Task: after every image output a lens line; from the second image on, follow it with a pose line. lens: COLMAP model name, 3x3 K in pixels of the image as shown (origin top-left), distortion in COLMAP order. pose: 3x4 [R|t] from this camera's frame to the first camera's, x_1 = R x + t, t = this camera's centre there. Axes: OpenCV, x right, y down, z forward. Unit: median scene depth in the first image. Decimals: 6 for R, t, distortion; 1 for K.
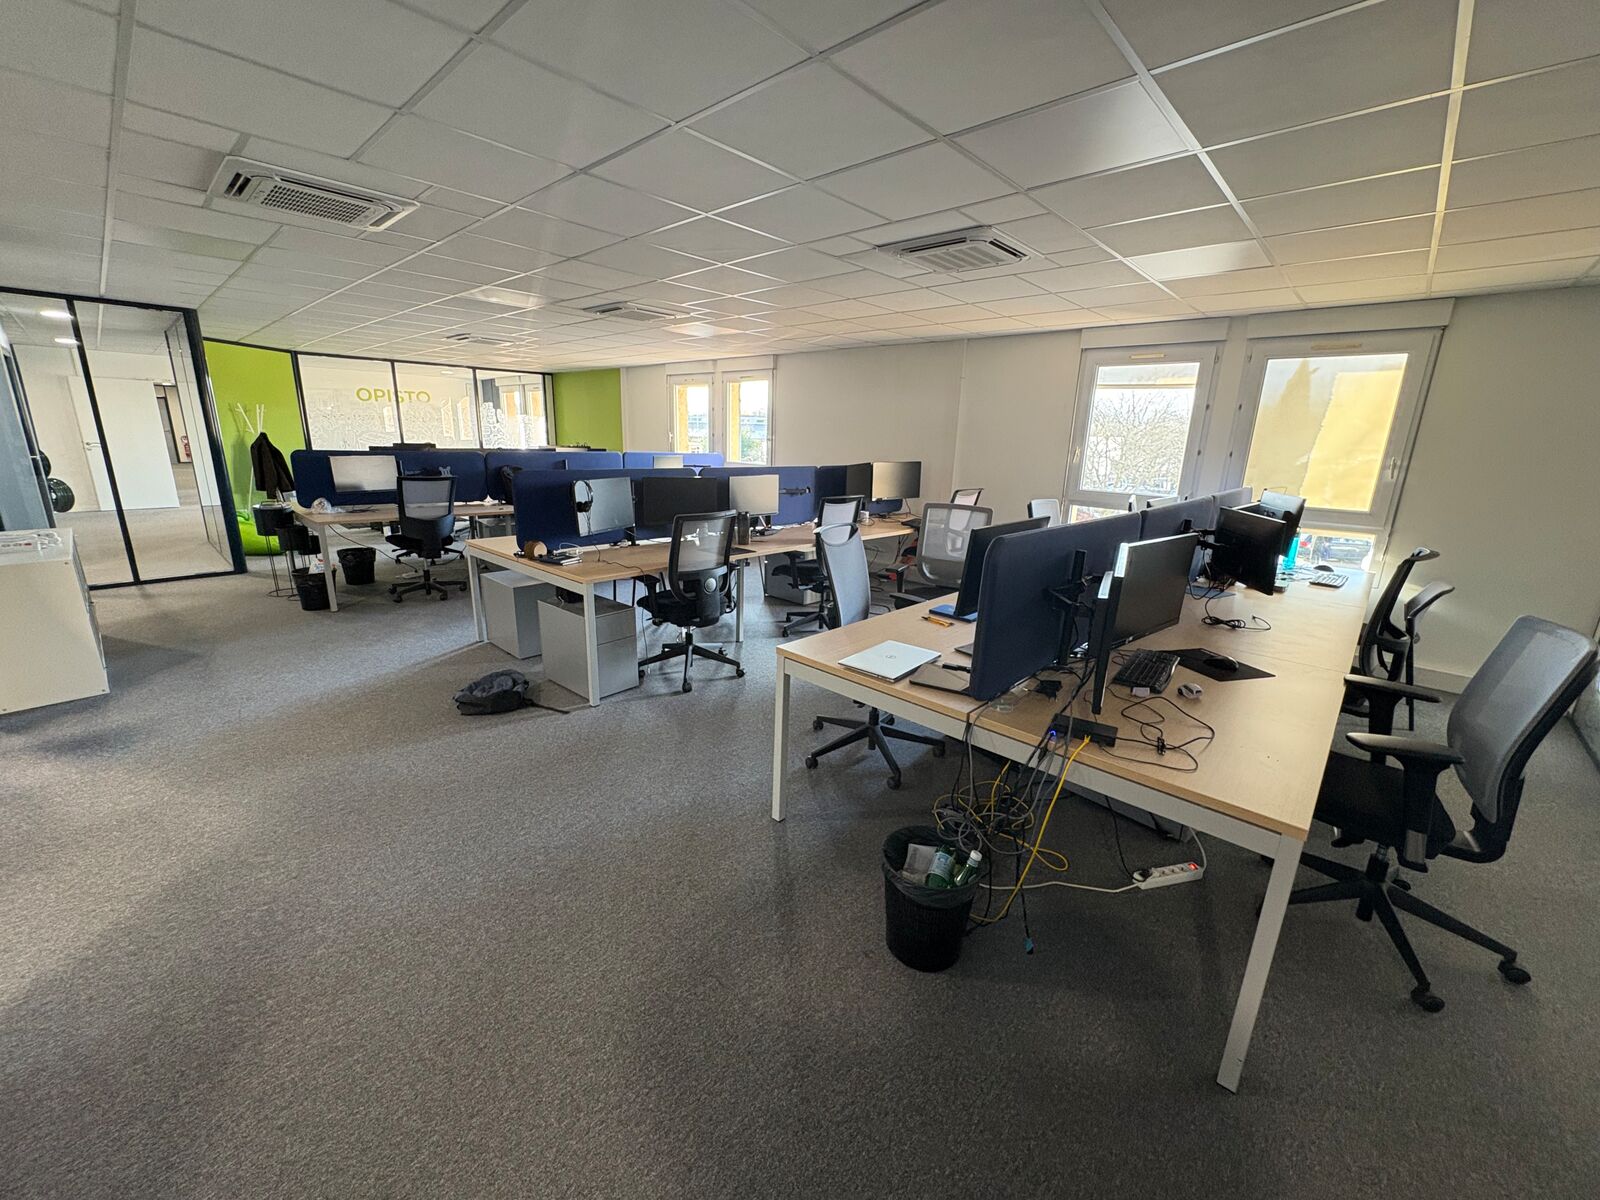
lens RADIAL K [[637.5, 0, 799.0], [0, 637.5, 596.8], [0, 0, 1]] dist [0.000255, -0.000317]
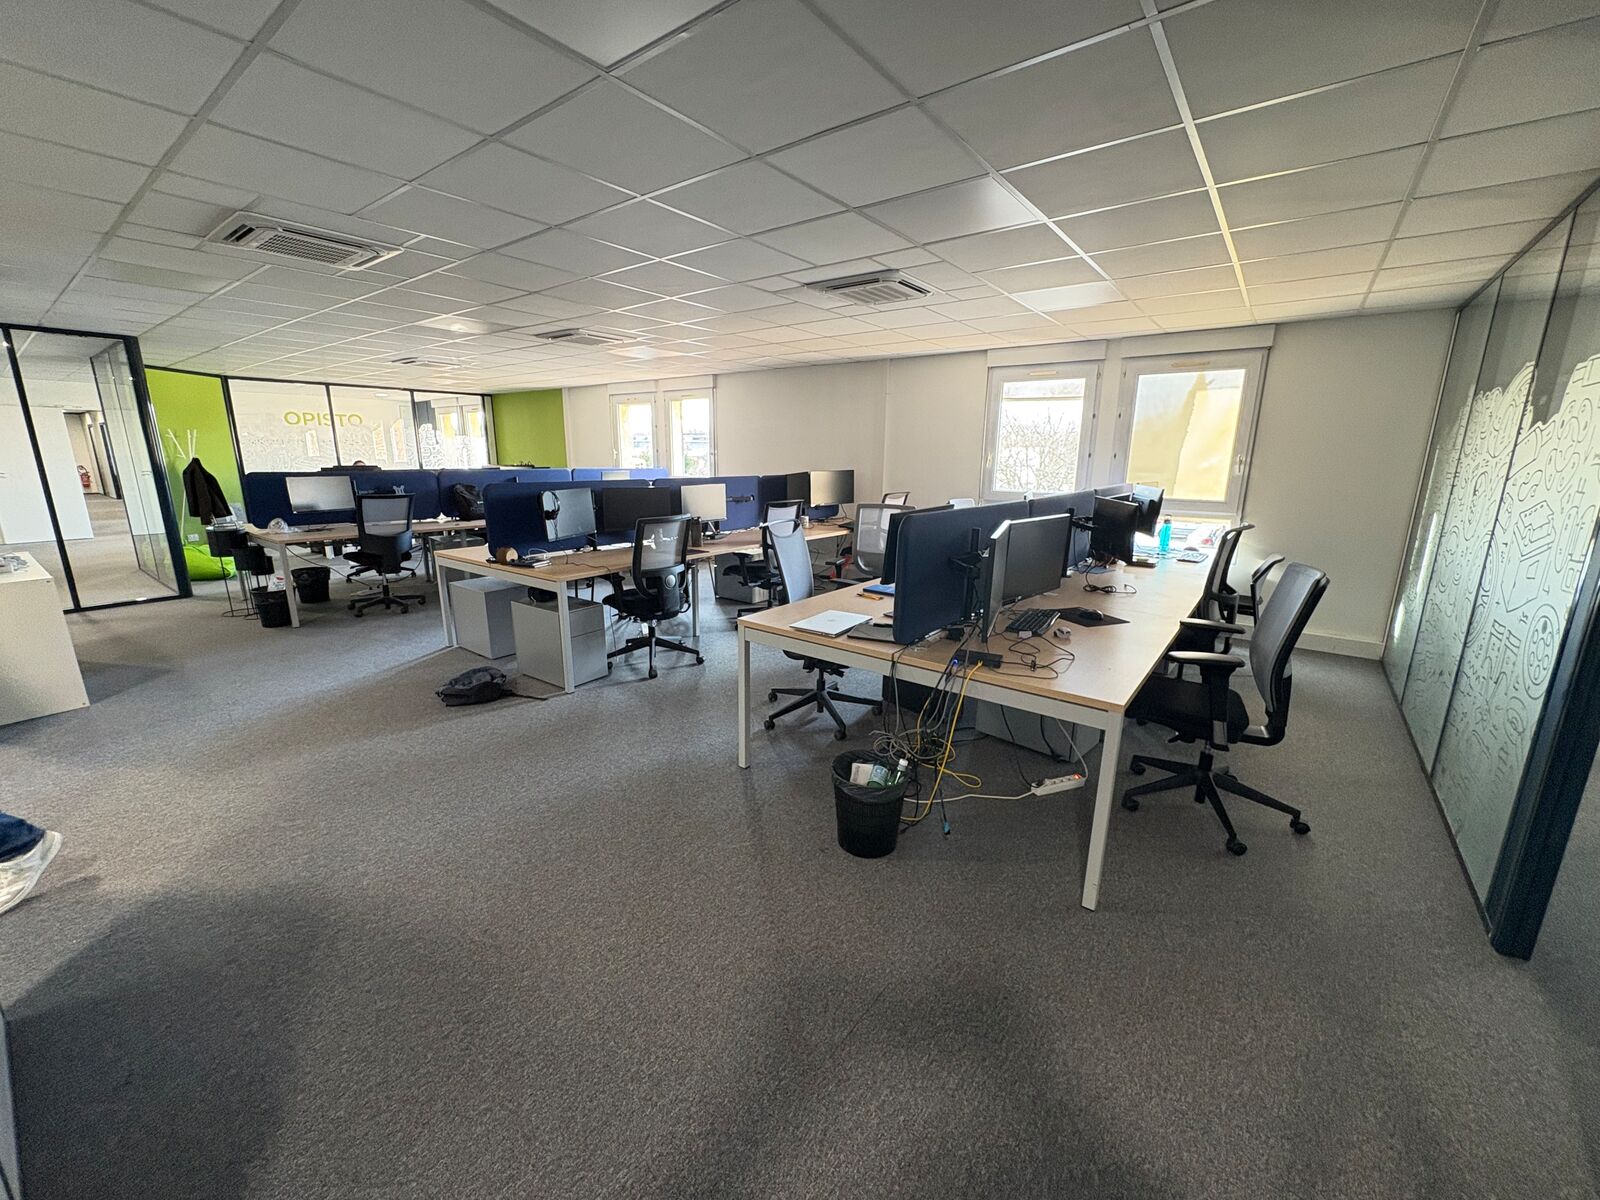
lens RADIAL K [[637.5, 0, 799.3], [0, 637.5, 596.8], [0, 0, 1]] dist [0.000255, -0.000317]
pose [[0.995030, -0.041966, 0.090305, -0.016711], [0.044146, 0.998777, -0.022283, 0.044132], [-0.089259, 0.026159, 0.995665, -0.133258]]
